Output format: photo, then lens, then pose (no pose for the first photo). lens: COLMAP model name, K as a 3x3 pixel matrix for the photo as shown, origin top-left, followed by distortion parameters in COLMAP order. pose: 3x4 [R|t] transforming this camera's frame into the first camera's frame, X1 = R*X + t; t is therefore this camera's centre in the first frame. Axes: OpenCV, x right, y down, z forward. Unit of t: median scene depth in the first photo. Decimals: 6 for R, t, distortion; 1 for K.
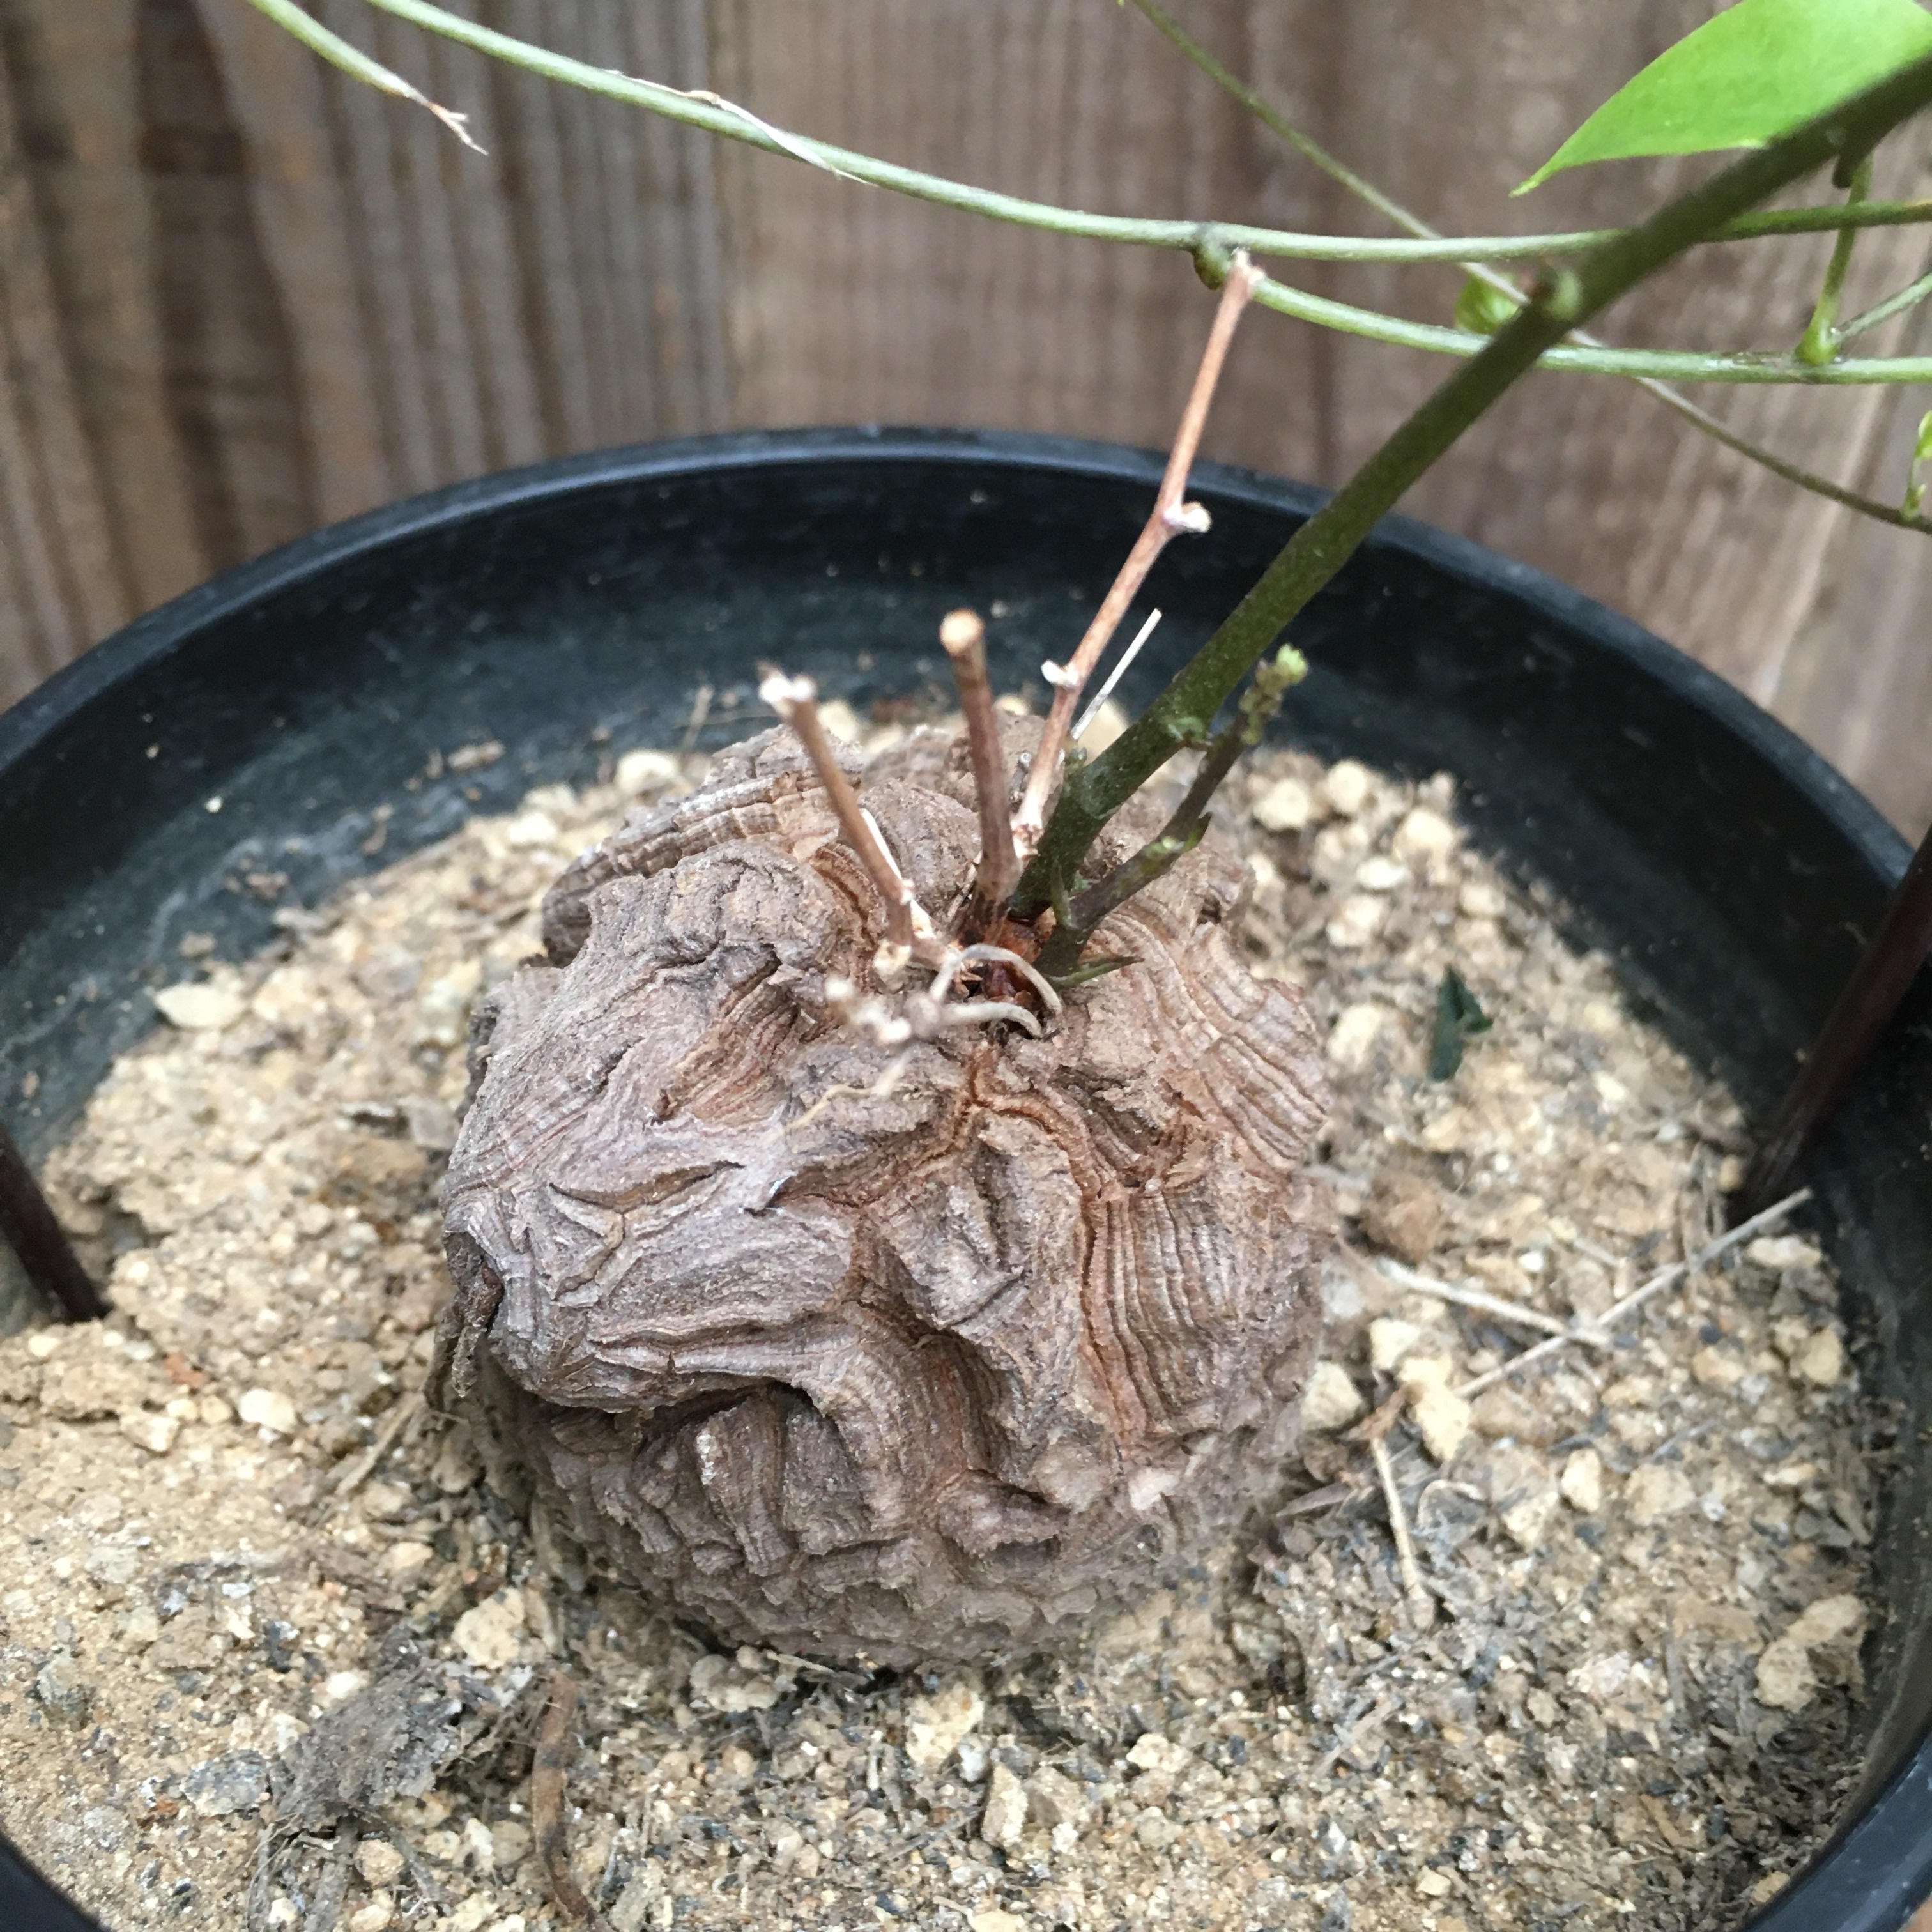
lens RADIAL K [[2458.9, 0, 966.0], [0, 2458.9, 966.0], [0, 0, 1]] dist [0.025150, -0.047651]
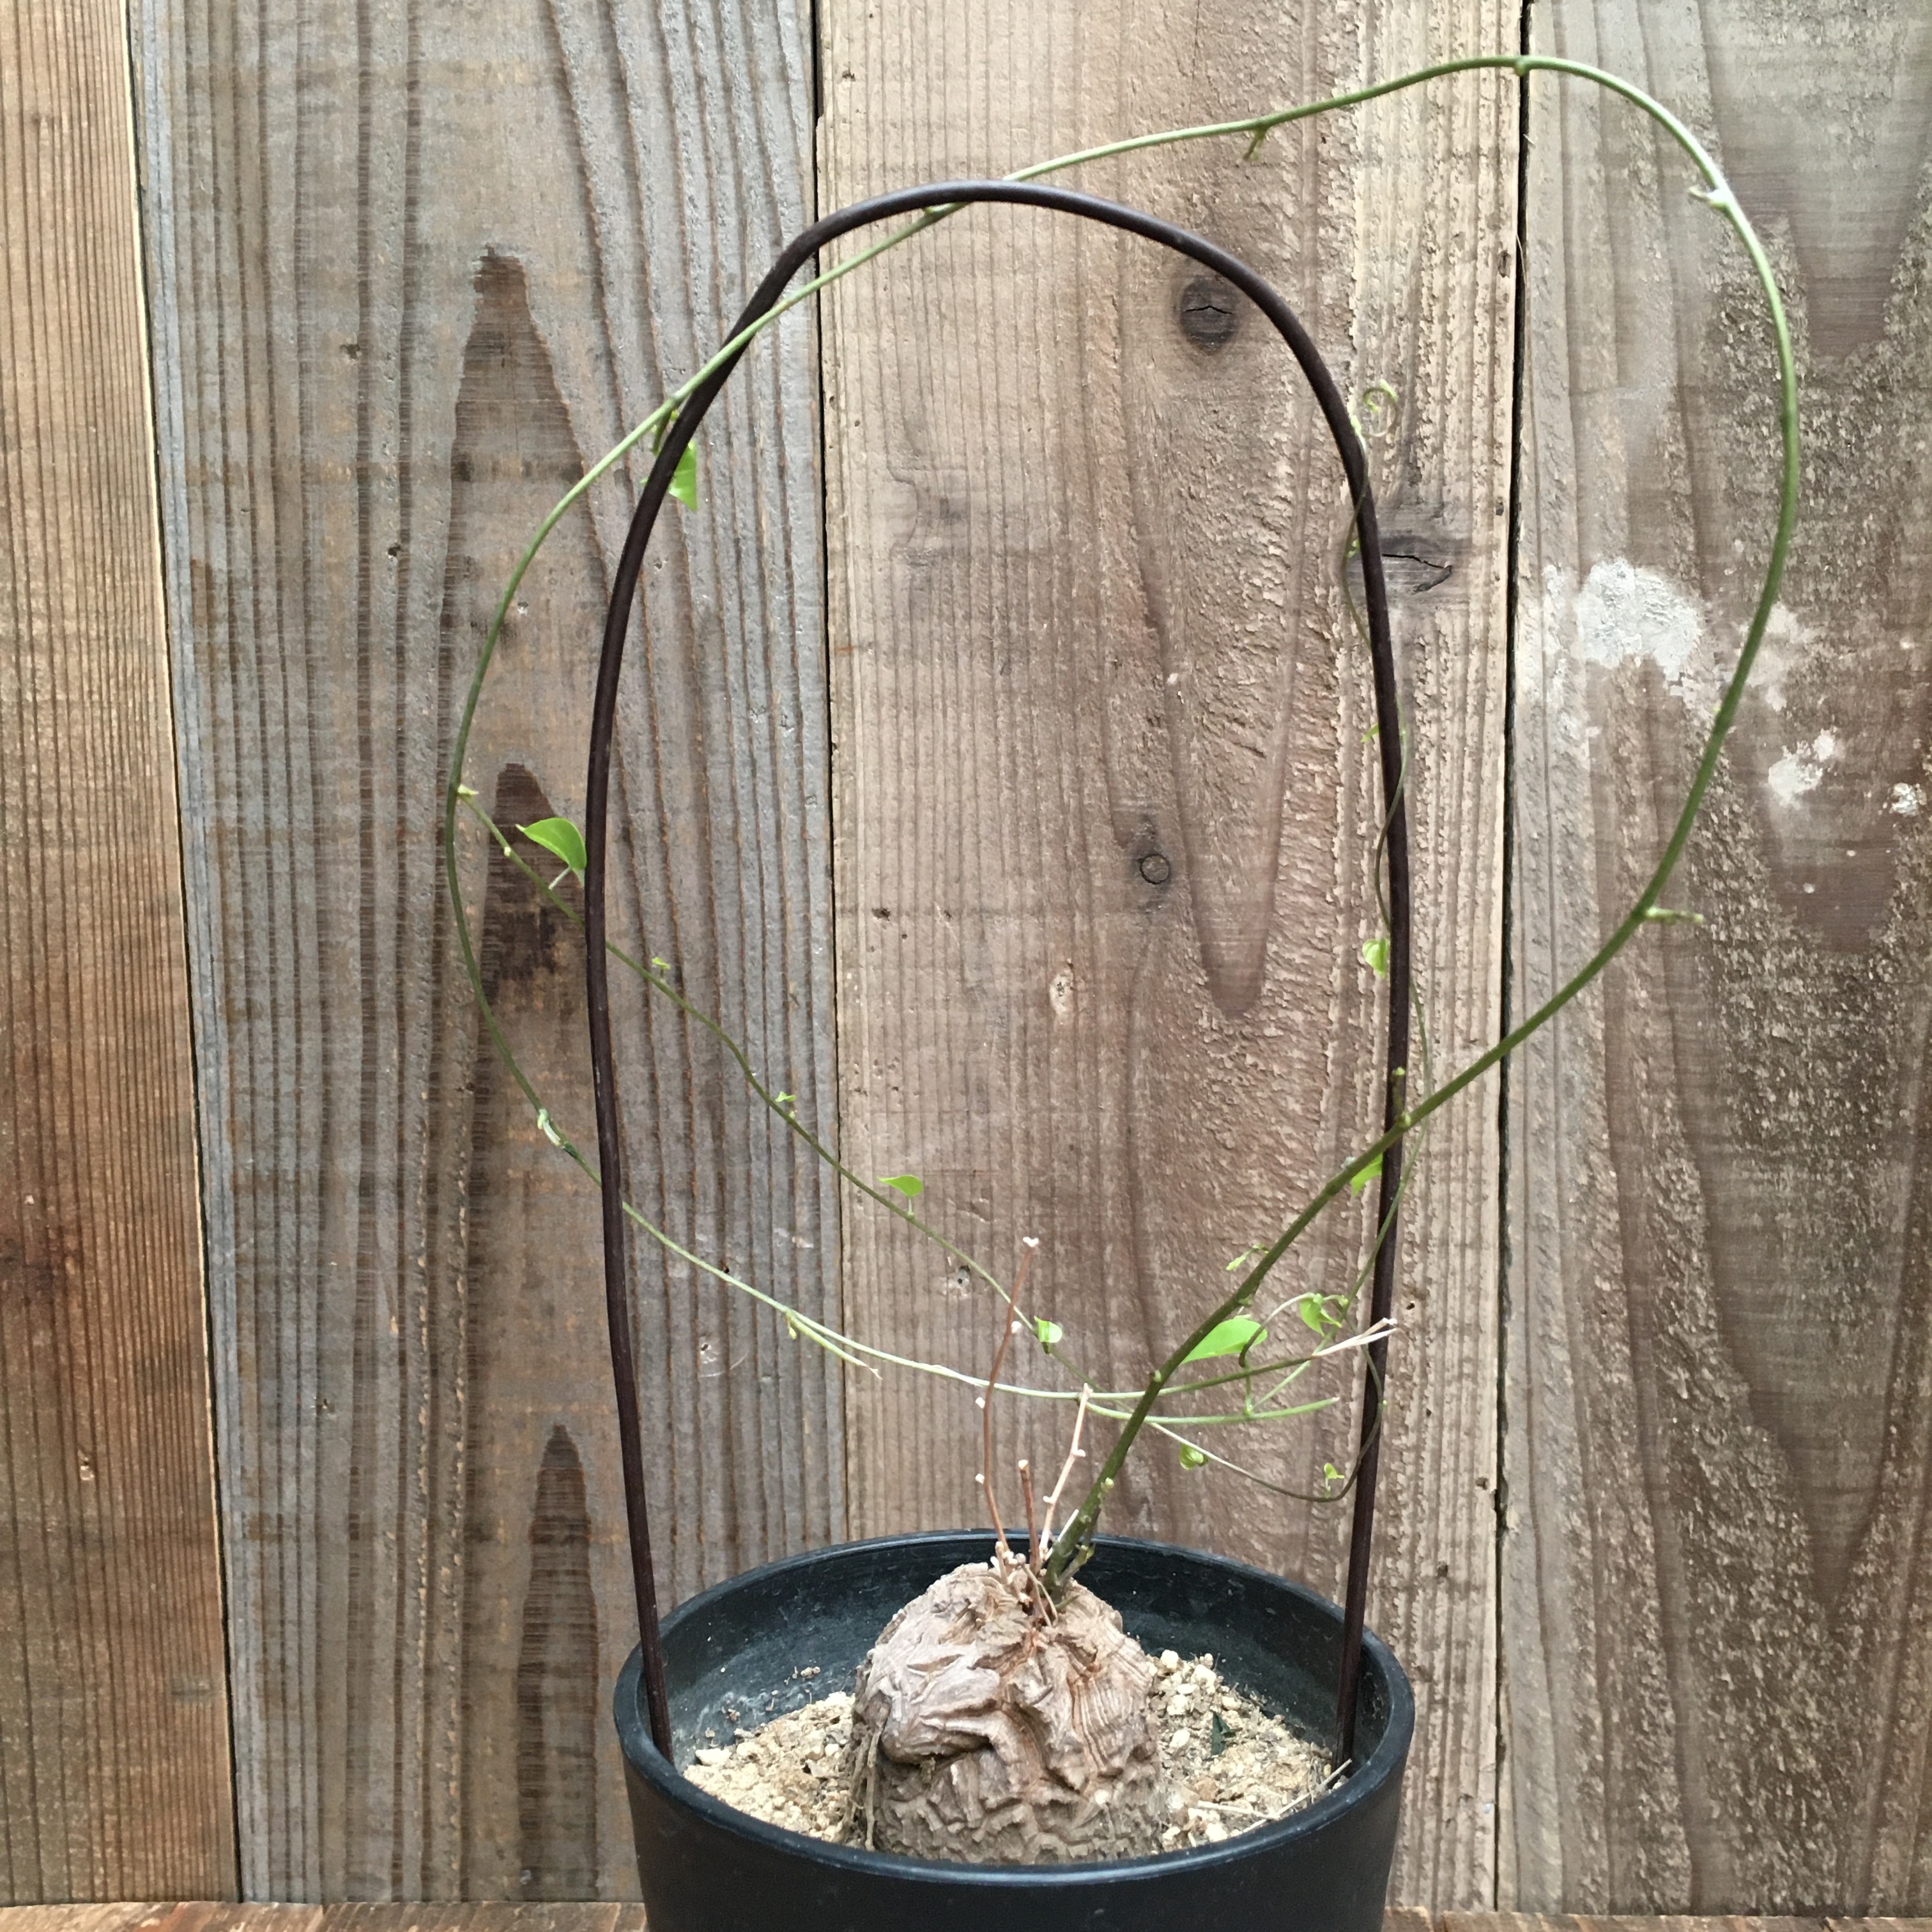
lens RADIAL K [[2458.9, 0, 966.0], [0, 2458.9, 966.0], [0, 0, 1]] dist [0.025150, -0.047651]
pose [[0.998102, -0.048984, 0.037324, -0.152810], [0.061562, 0.809365, -0.584070, 1.153289], [-0.001599, 0.585259, 0.810845, -2.031657]]
